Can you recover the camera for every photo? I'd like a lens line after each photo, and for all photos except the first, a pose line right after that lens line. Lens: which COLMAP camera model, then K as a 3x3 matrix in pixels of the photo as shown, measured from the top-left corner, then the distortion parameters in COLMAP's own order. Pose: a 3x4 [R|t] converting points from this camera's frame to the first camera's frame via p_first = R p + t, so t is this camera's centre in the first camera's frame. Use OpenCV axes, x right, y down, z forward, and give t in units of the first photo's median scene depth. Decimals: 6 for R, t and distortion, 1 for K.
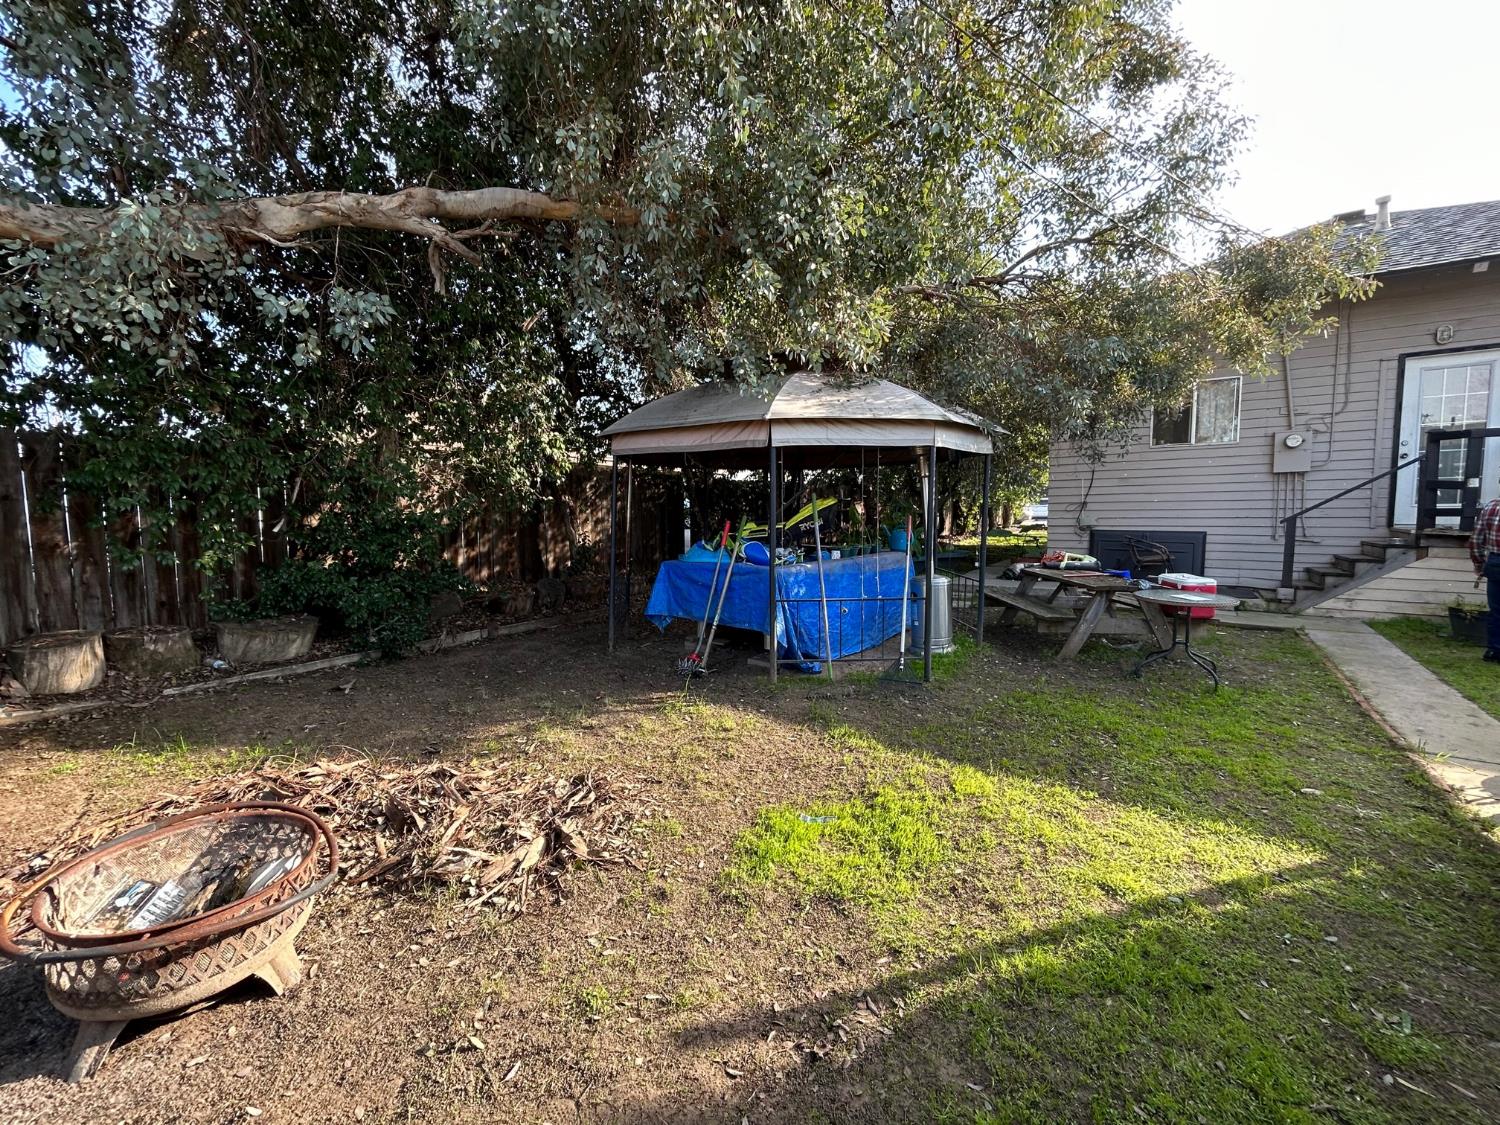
lens RADIAL K [[602.5, 0, 741.8], [0, 602.5, 564.3], [0, 0, 1]] dist [-0.002484, -0.000528]
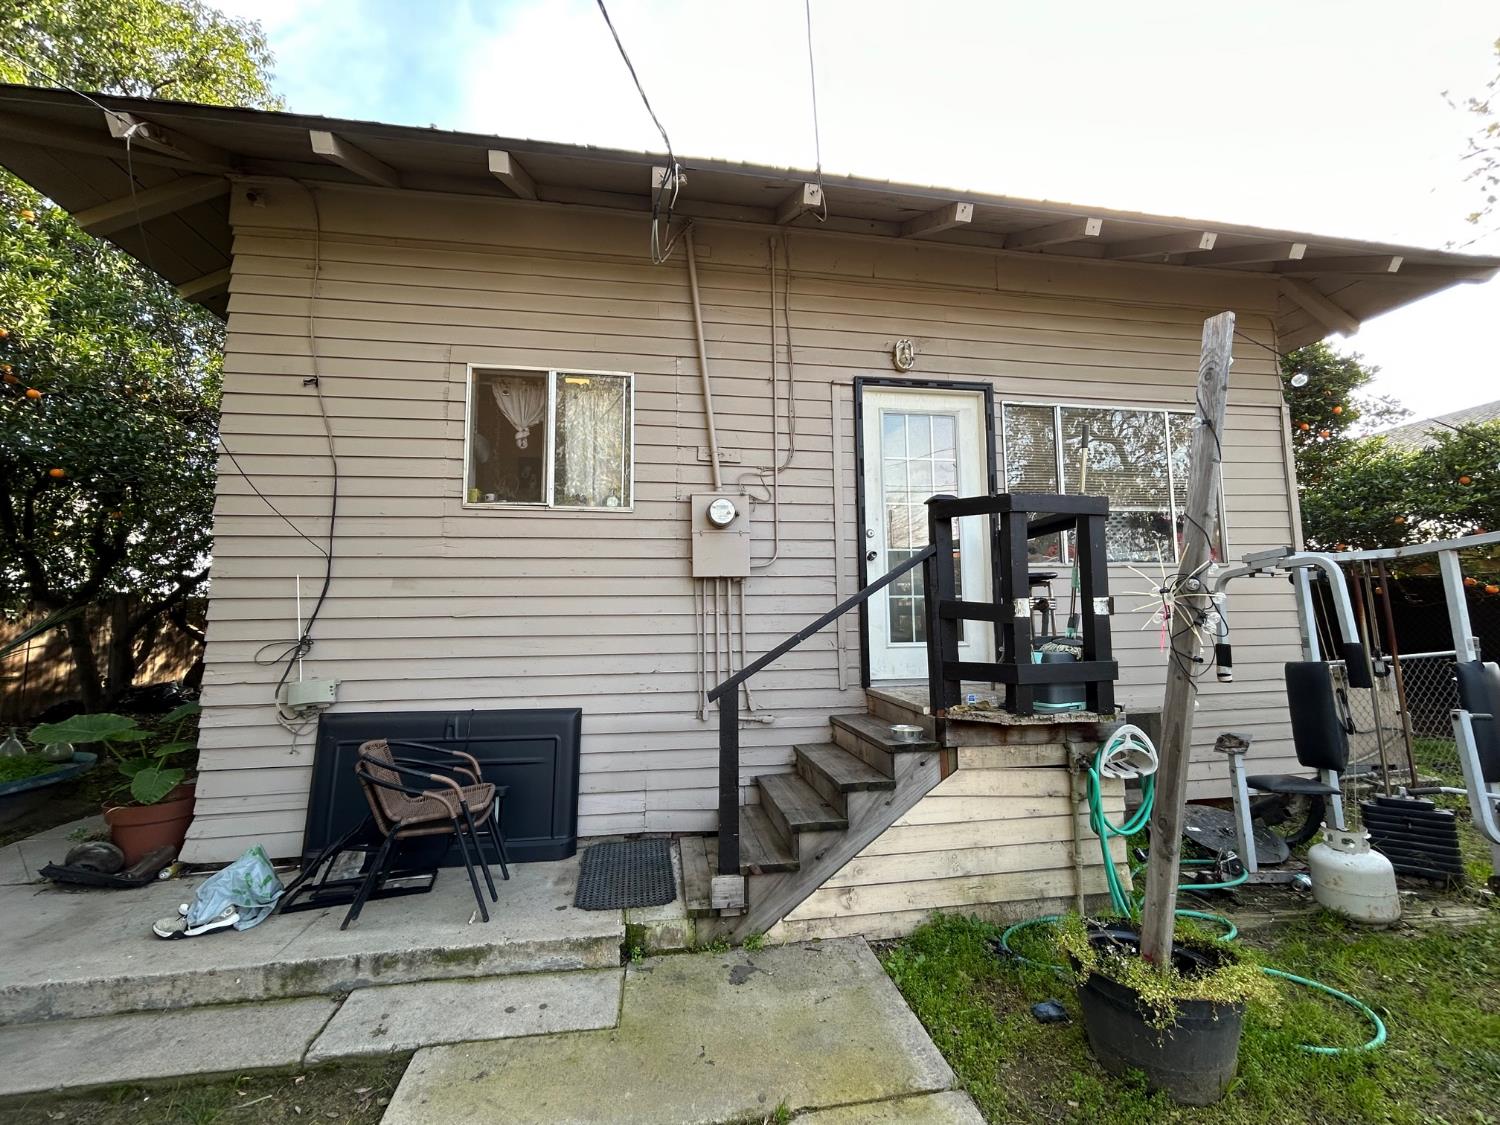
lens RADIAL K [[602.5, 0, 748.5], [0, 602.5, 558.8], [0, 0, 1]] dist [-0.002484, -0.000528]
pose [[0.709790, 0.076900, 0.700203, 0.607405], [0.062508, 0.983226, -0.171347, -0.086616], [-0.701634, 0.165388, 0.693077, 0.665918]]
